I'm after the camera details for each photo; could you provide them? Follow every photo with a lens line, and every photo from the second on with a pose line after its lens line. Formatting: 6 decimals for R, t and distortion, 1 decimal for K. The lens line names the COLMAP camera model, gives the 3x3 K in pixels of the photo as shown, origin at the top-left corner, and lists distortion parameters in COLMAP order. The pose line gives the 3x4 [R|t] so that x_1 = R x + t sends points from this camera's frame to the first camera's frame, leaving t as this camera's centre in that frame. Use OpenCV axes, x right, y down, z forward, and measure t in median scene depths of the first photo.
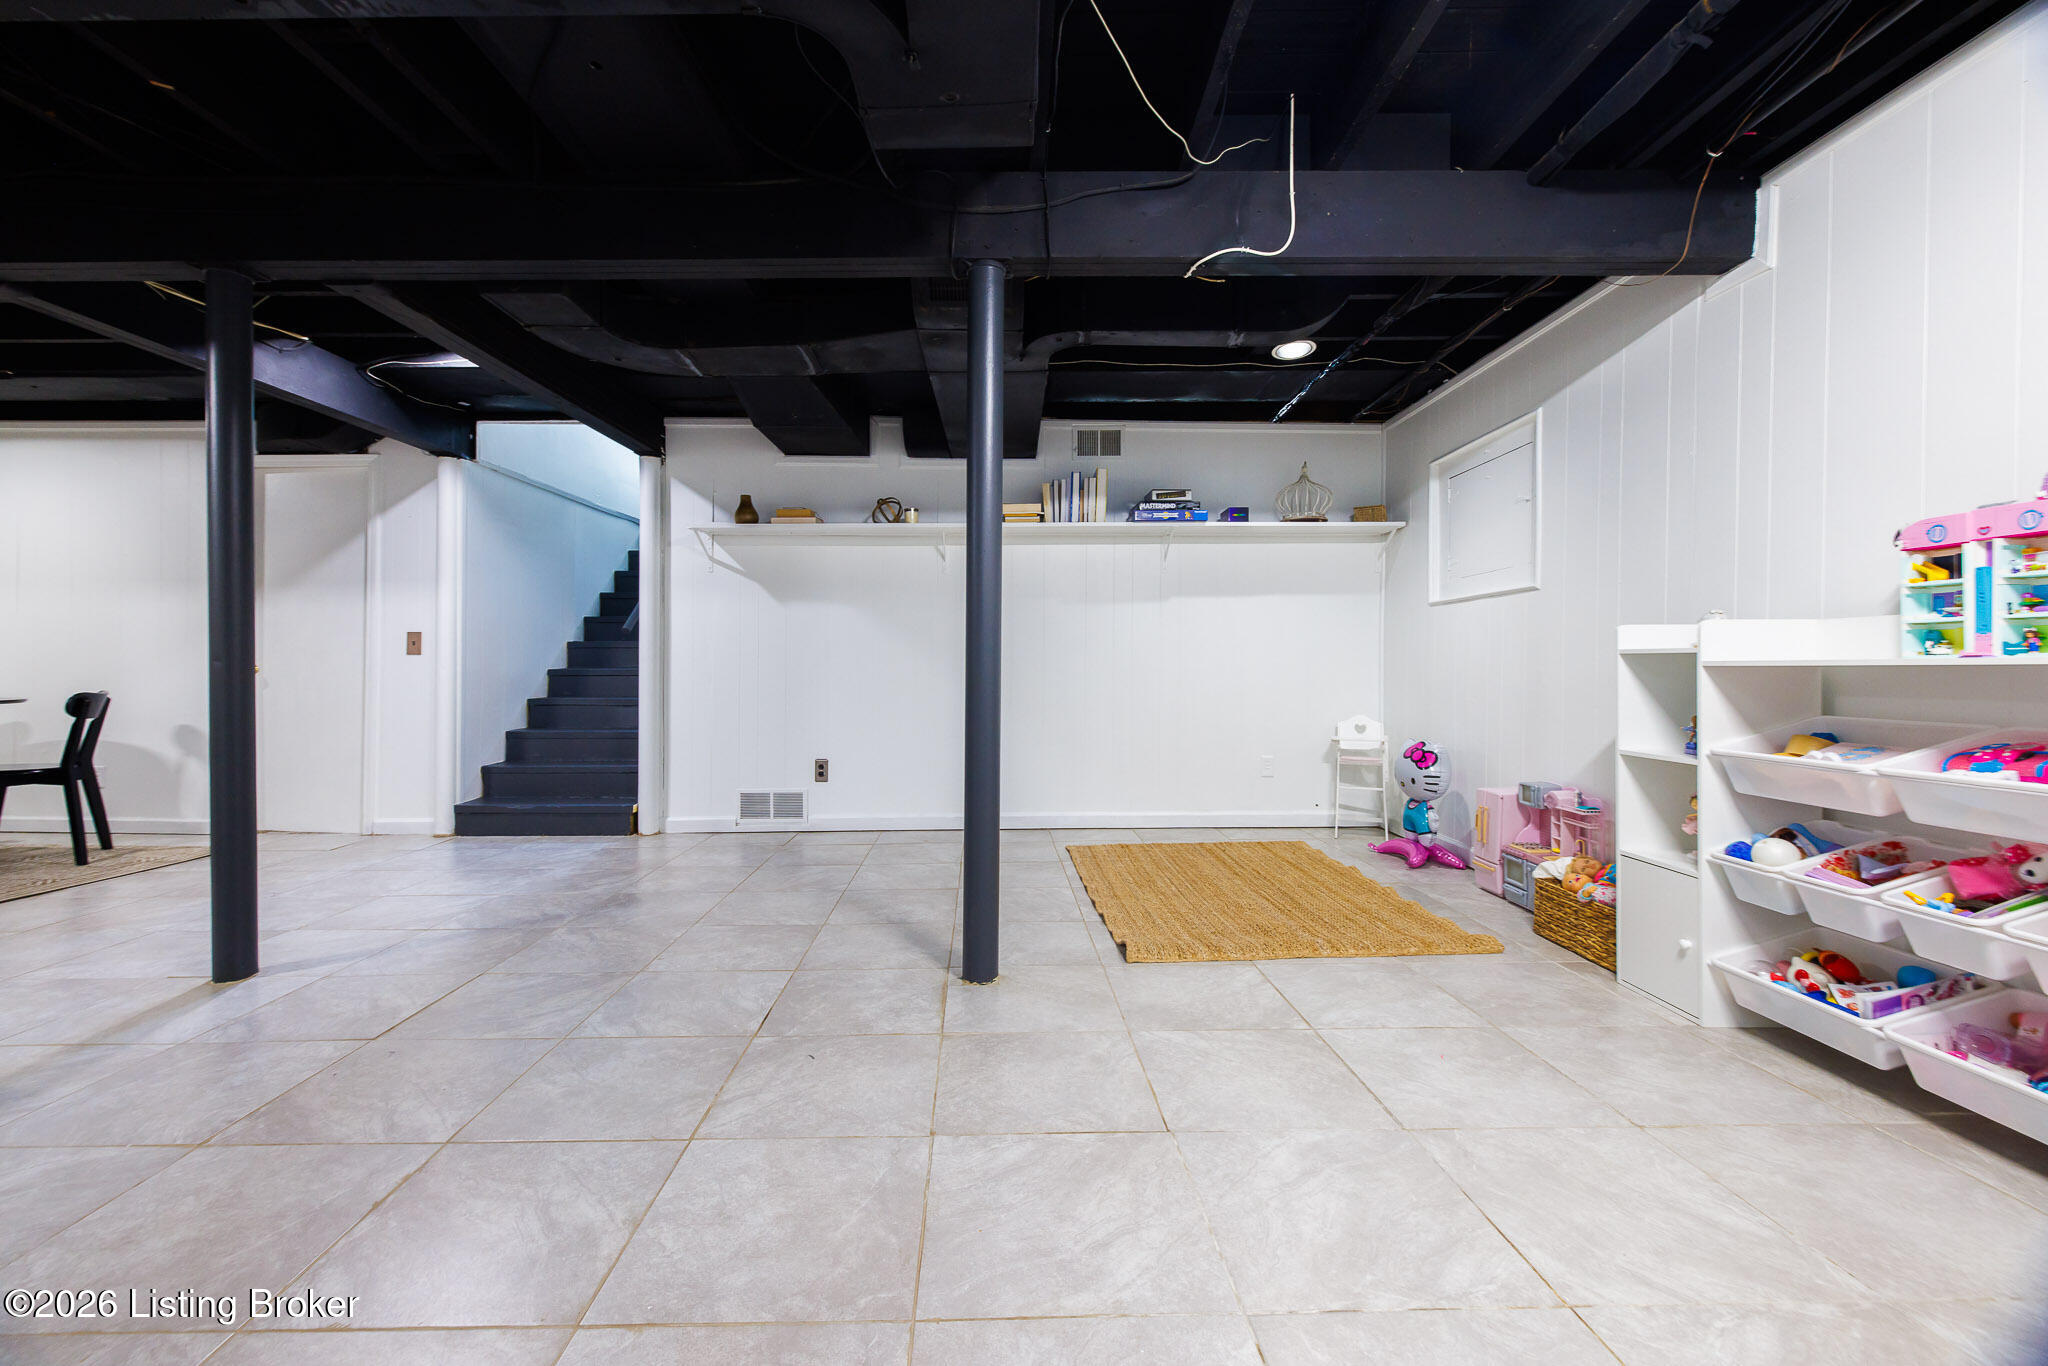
lens RADIAL K [[854.8, 0, 997.5], [0, 854.8, 668.2], [0, 0, 1]] dist [0.000335, 0.000590]
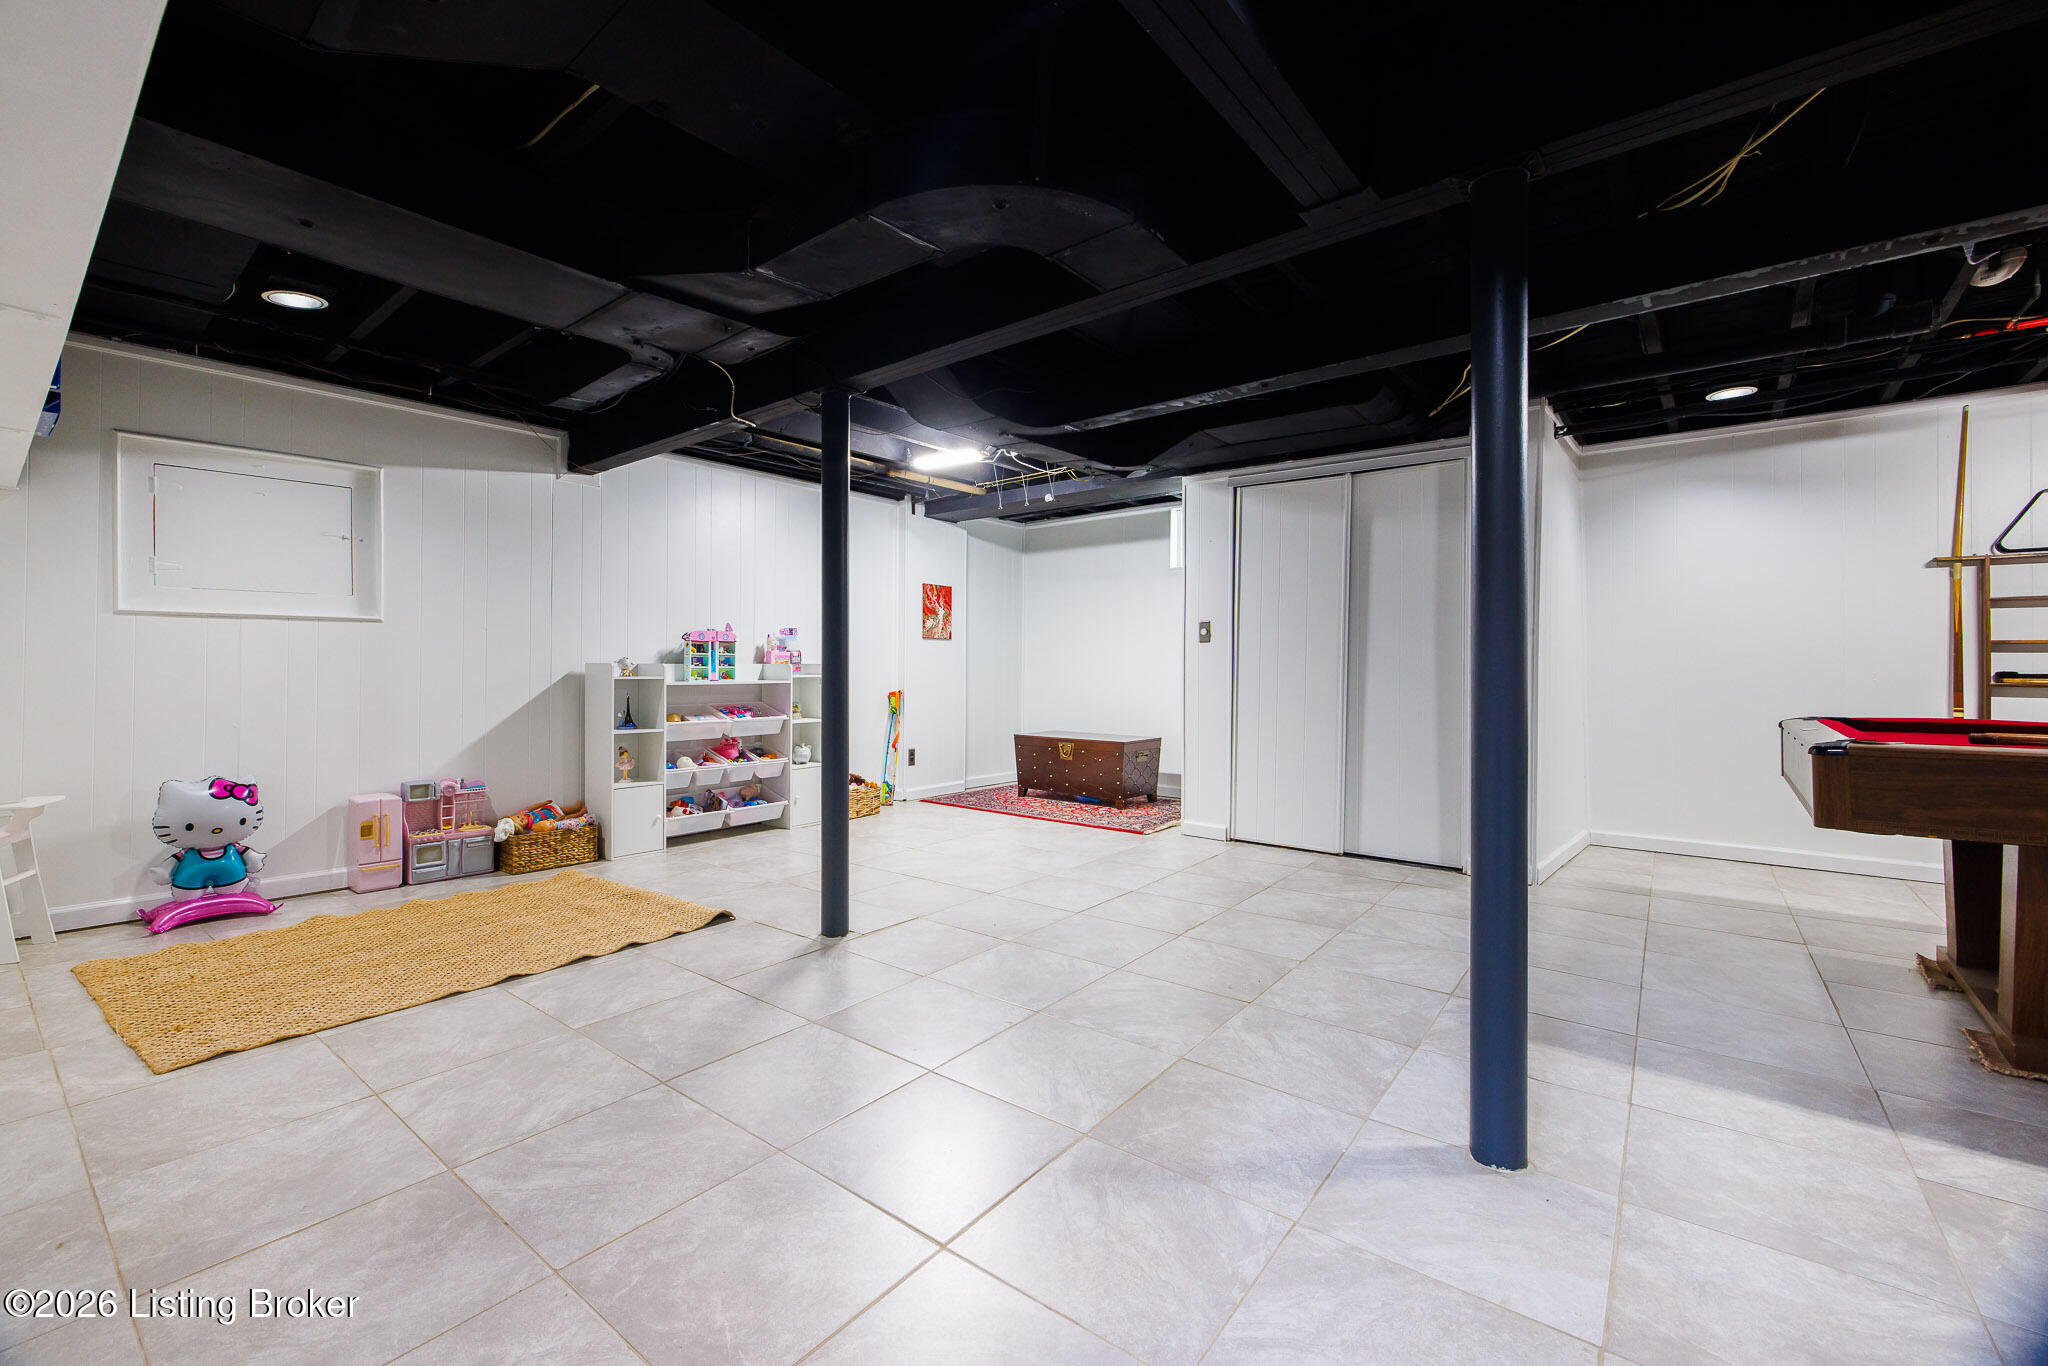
lens RADIAL K [[854.8, 0, 997.5], [0, 854.8, 668.2], [0, 0, 1]] dist [0.000335, 0.000590]
pose [[-0.770919, -0.004759, 0.636915, -0.974454], [-0.003988, 0.999989, 0.002645, -0.043693], [-0.636921, -0.000501, -0.770929, 1.729535]]
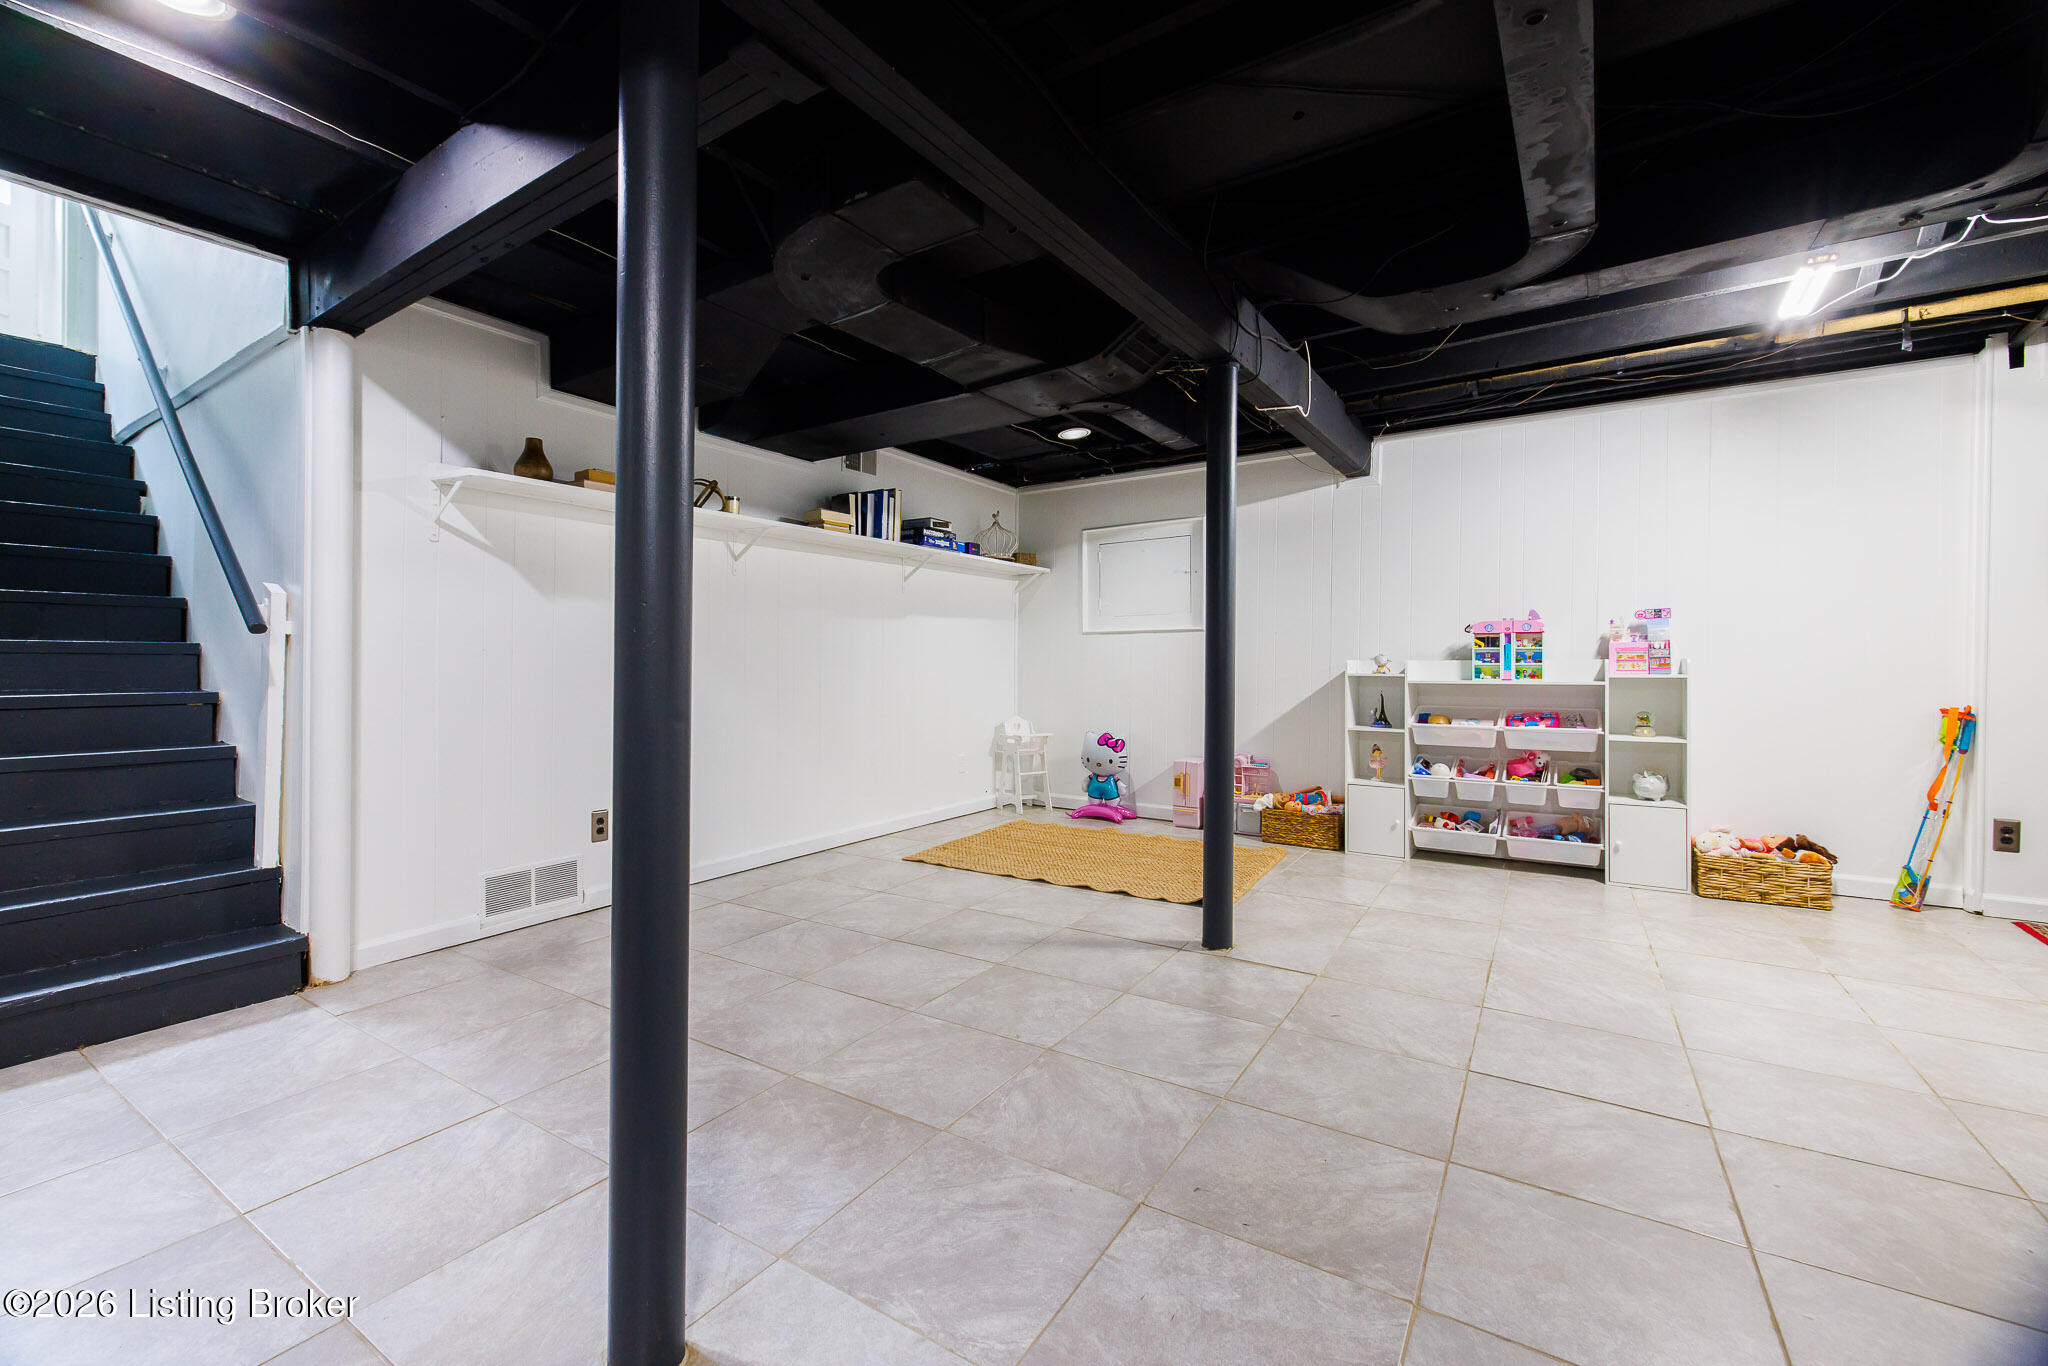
lens RADIAL K [[854.8, 0, 997.5], [0, 854.8, 668.2], [0, 0, 1]] dist [0.000335, 0.000590]
pose [[0.564346, -0.002863, 0.825533, -1.126299], [0.000202, 0.999994, 0.003330, -0.035740], [-0.825538, -0.001712, 0.564343, 0.532580]]
